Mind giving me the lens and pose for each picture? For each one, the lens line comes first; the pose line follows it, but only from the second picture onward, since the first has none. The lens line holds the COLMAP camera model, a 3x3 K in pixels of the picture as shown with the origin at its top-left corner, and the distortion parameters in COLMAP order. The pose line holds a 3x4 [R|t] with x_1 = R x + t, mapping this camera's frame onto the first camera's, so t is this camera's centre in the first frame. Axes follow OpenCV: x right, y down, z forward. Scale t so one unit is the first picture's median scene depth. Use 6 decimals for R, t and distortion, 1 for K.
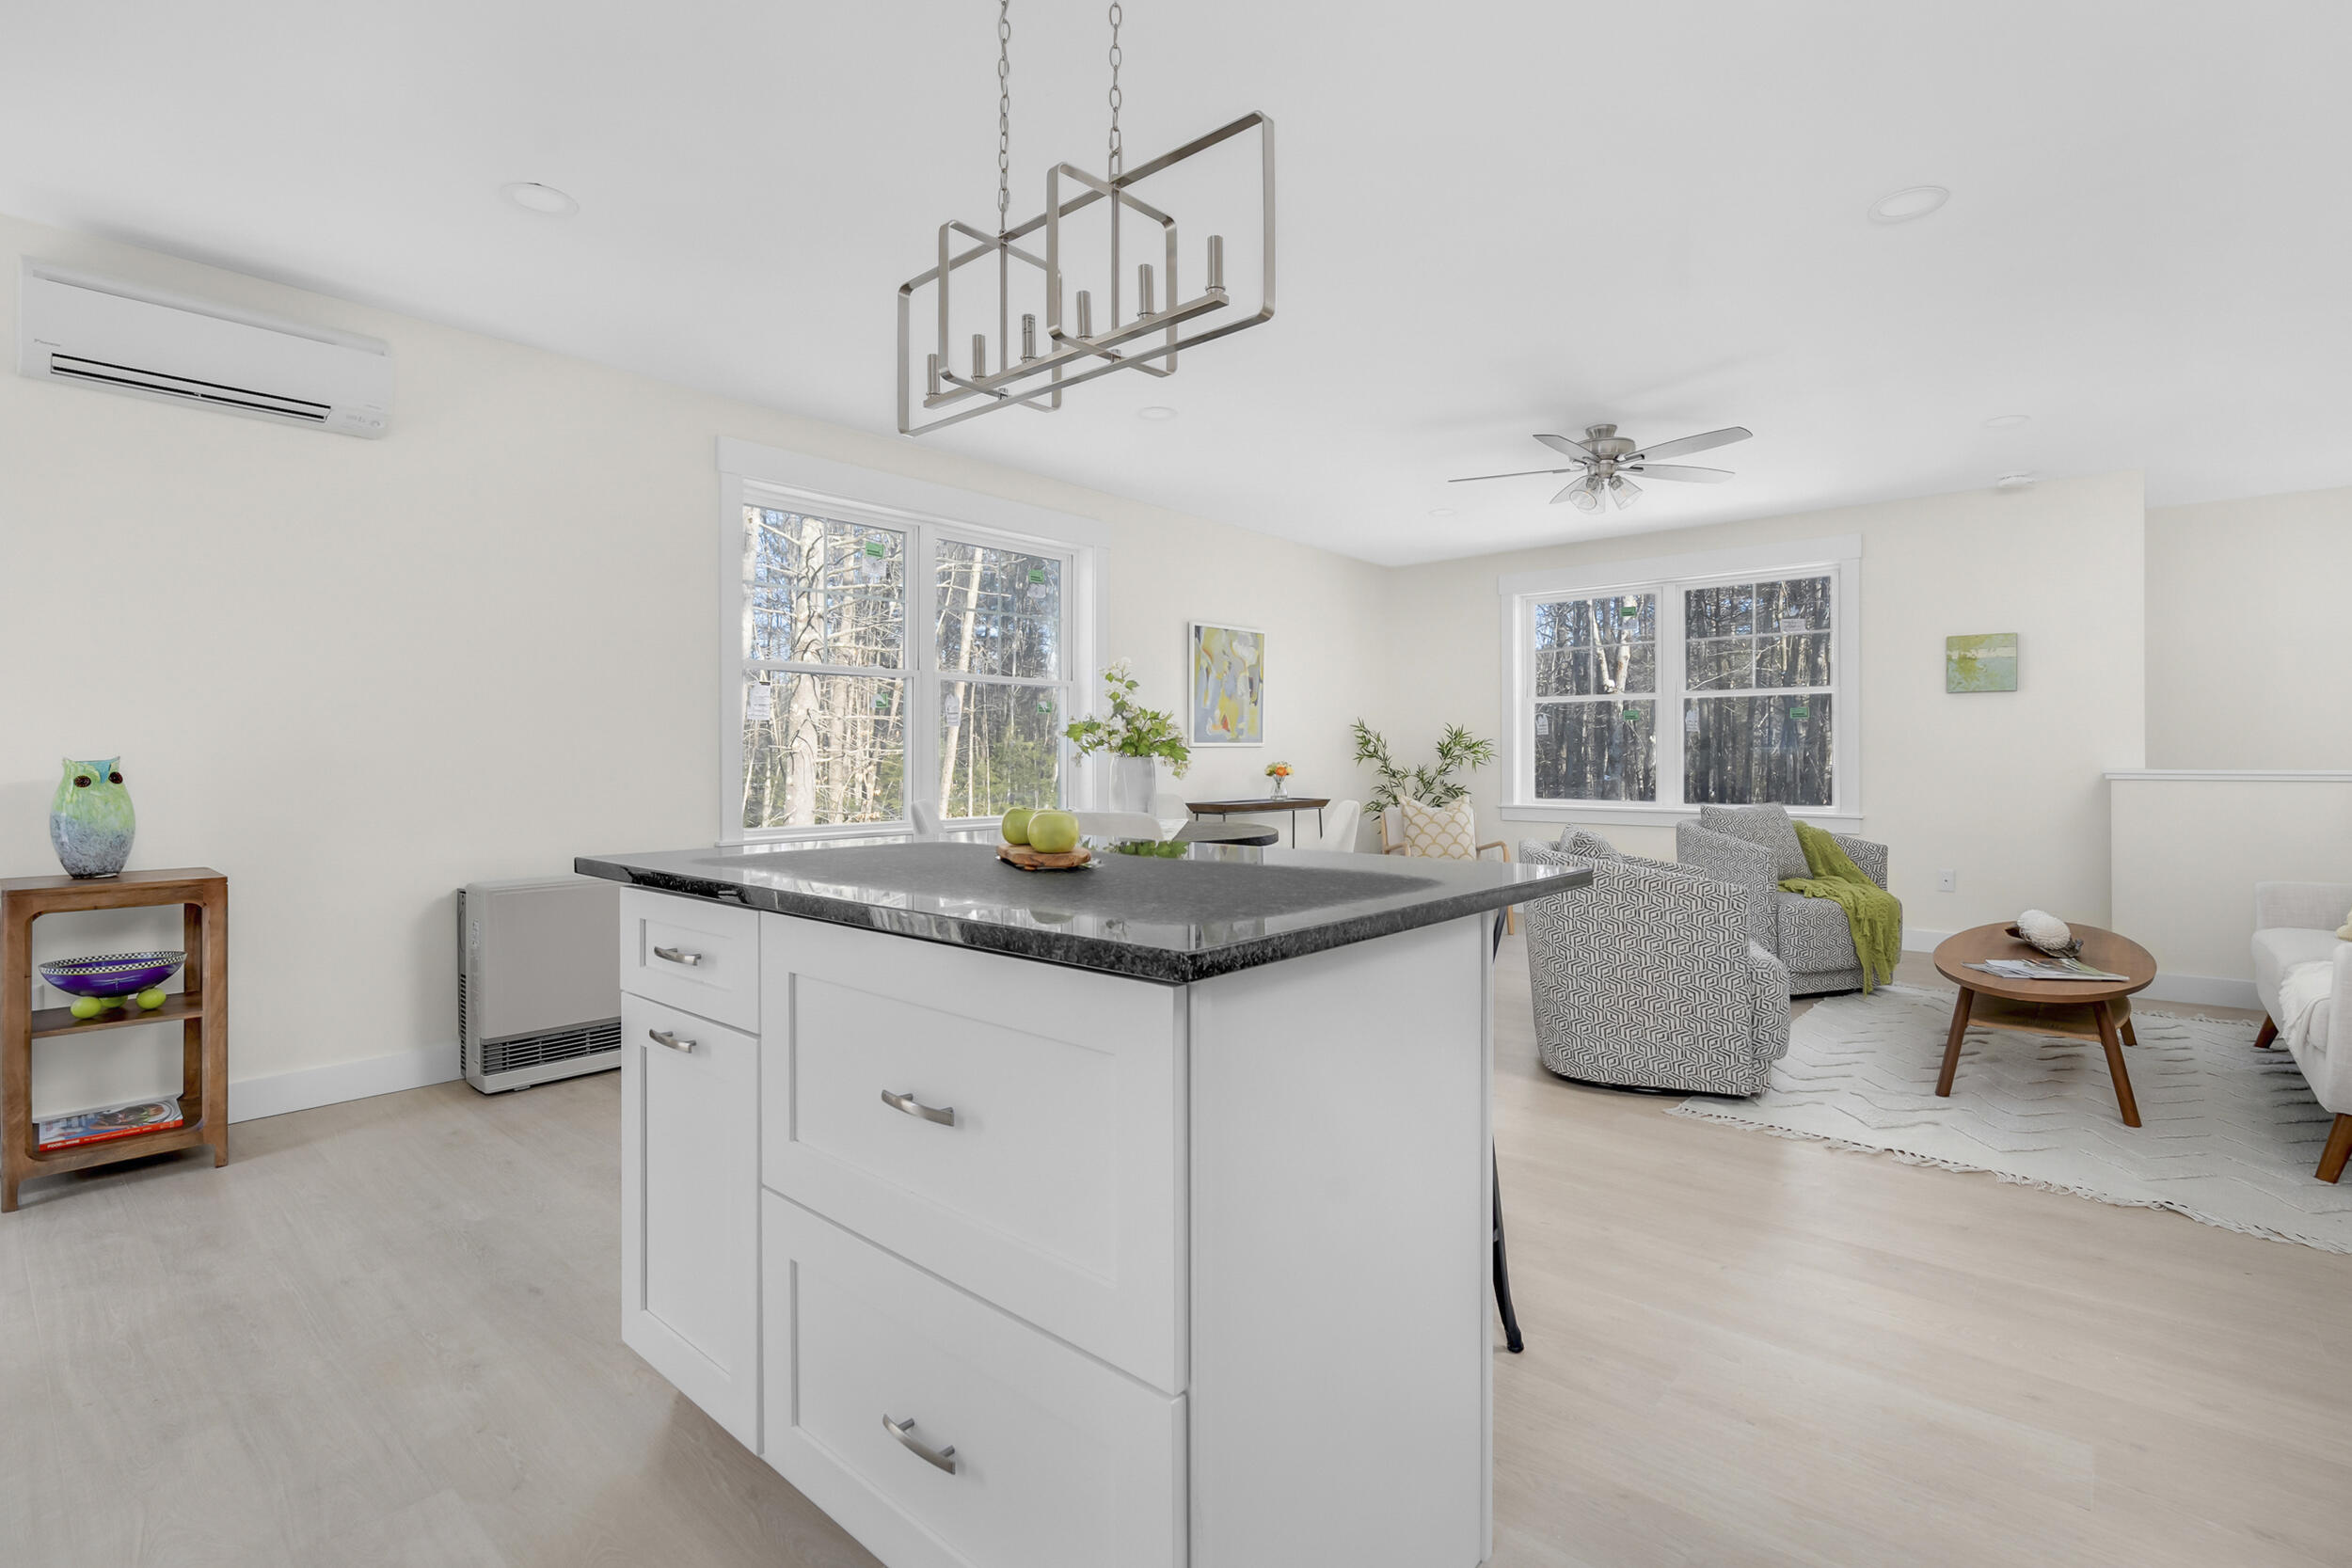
lens RADIAL K [[1102.7, 0, 1175.3], [0, 1102.7, 756.4], [0, 0, 1]] dist [0.001891, 0.000868]
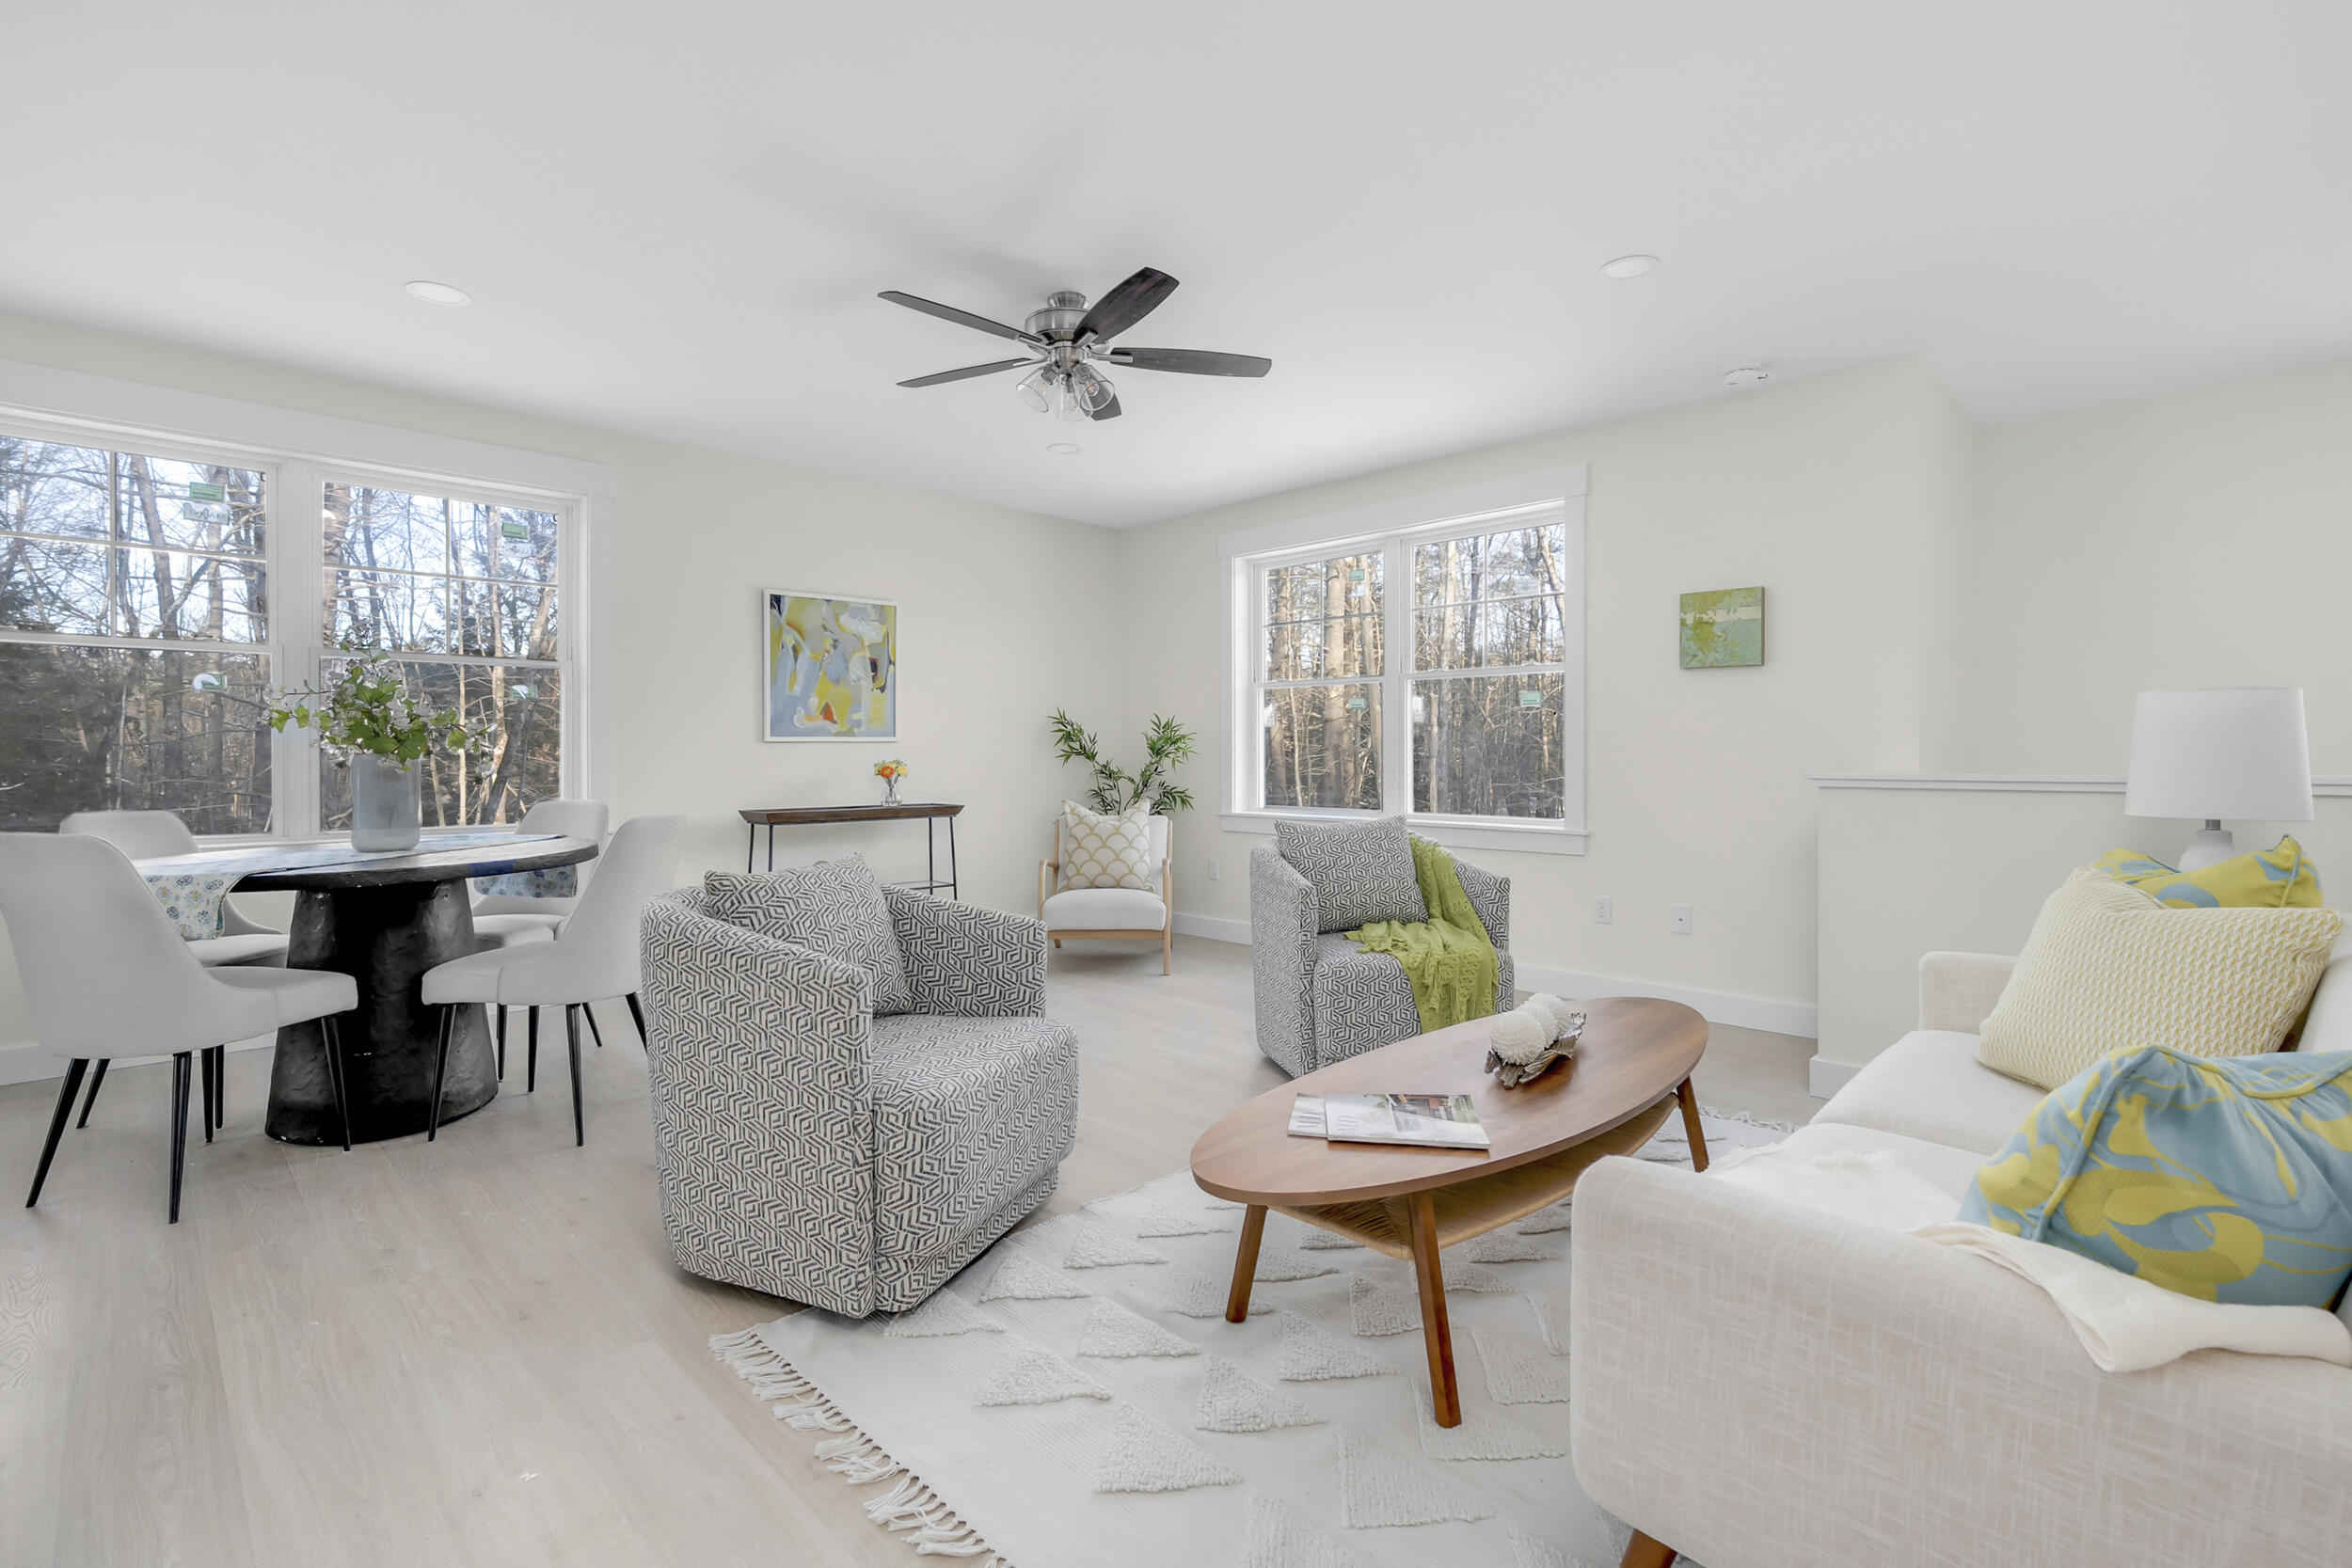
lens RADIAL K [[1088.7, 0, 1148.0], [0, 1088.7, 758.0], [0, 0, 1]] dist [-0.005449, 0.000038]
pose [[0.996388, 0.000923, -0.084916, 0.404952], [-0.000553, 0.999990, 0.004382, -0.000316], [0.084920, -0.004320, 0.996378, 0.235963]]
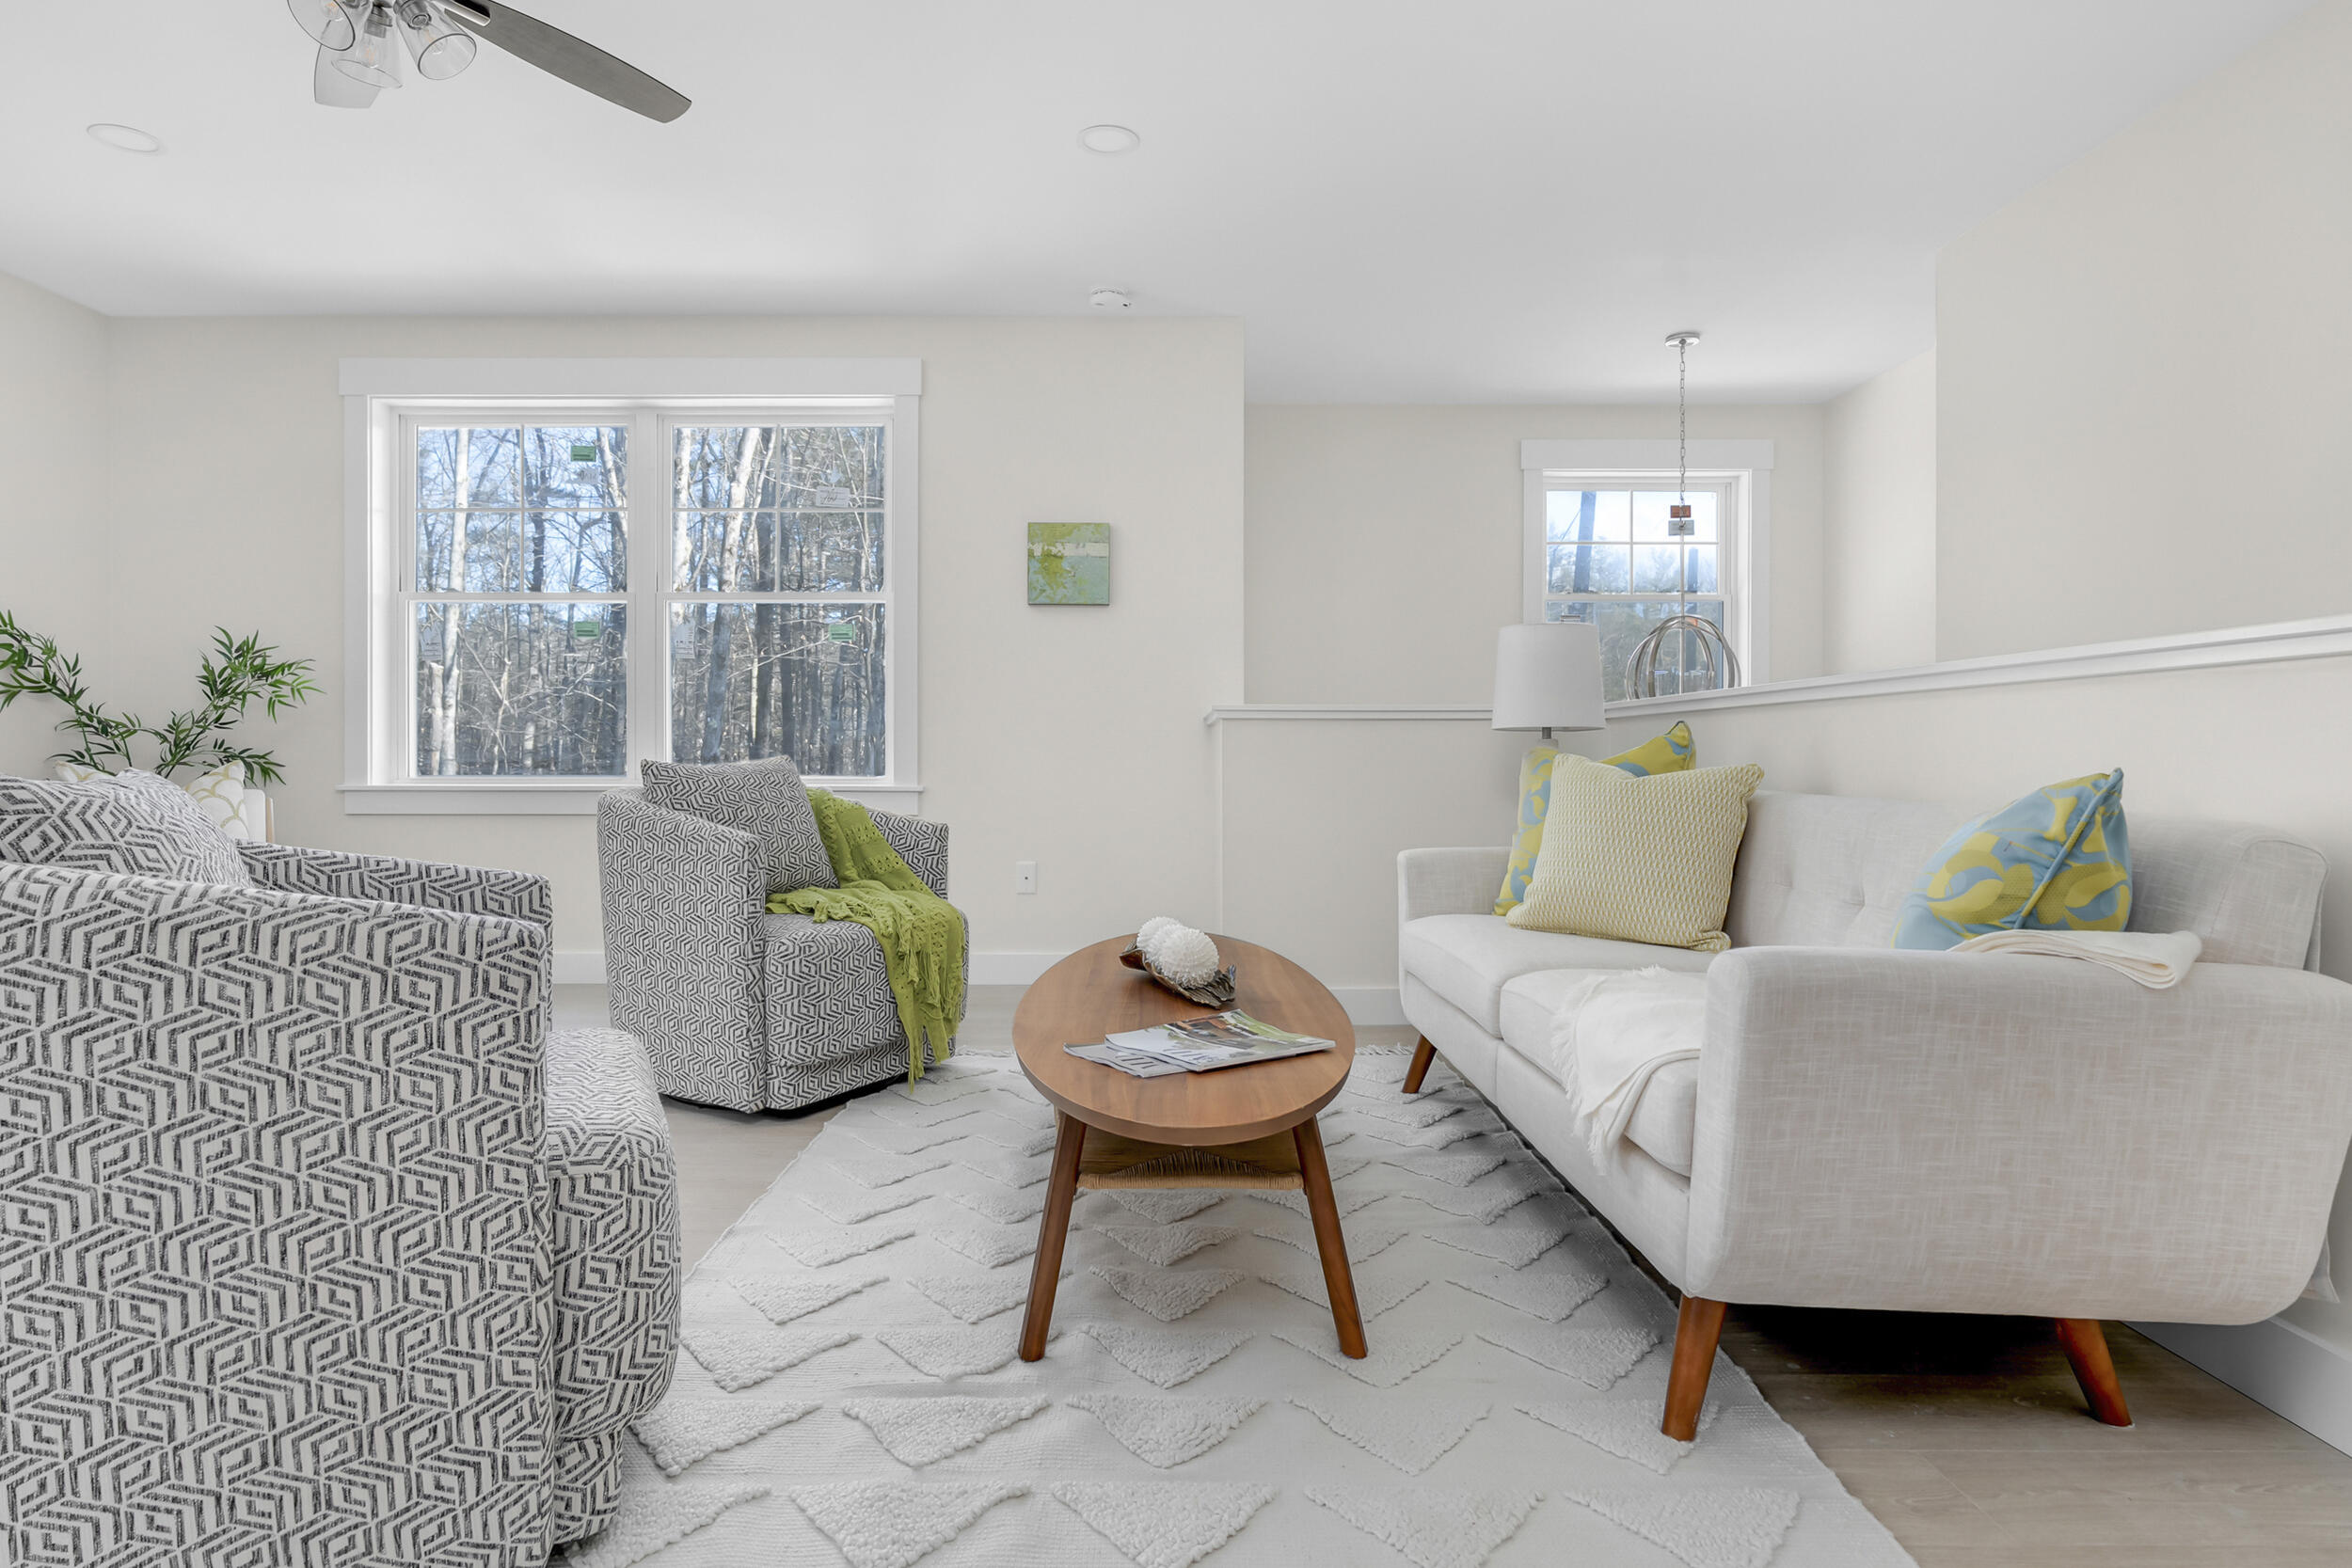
lens RADIAL K [[1321.8, 0, 1175.6], [0, 1321.8, 754.6], [0, 0, 1]] dist [-0.003190, 0.000153]
pose [[0.747433, 0.004246, 0.664324, 0.223478], [-0.002540, 0.999991, -0.003533, 0.039012], [-0.664333, 0.000953, 0.747437, 0.327259]]
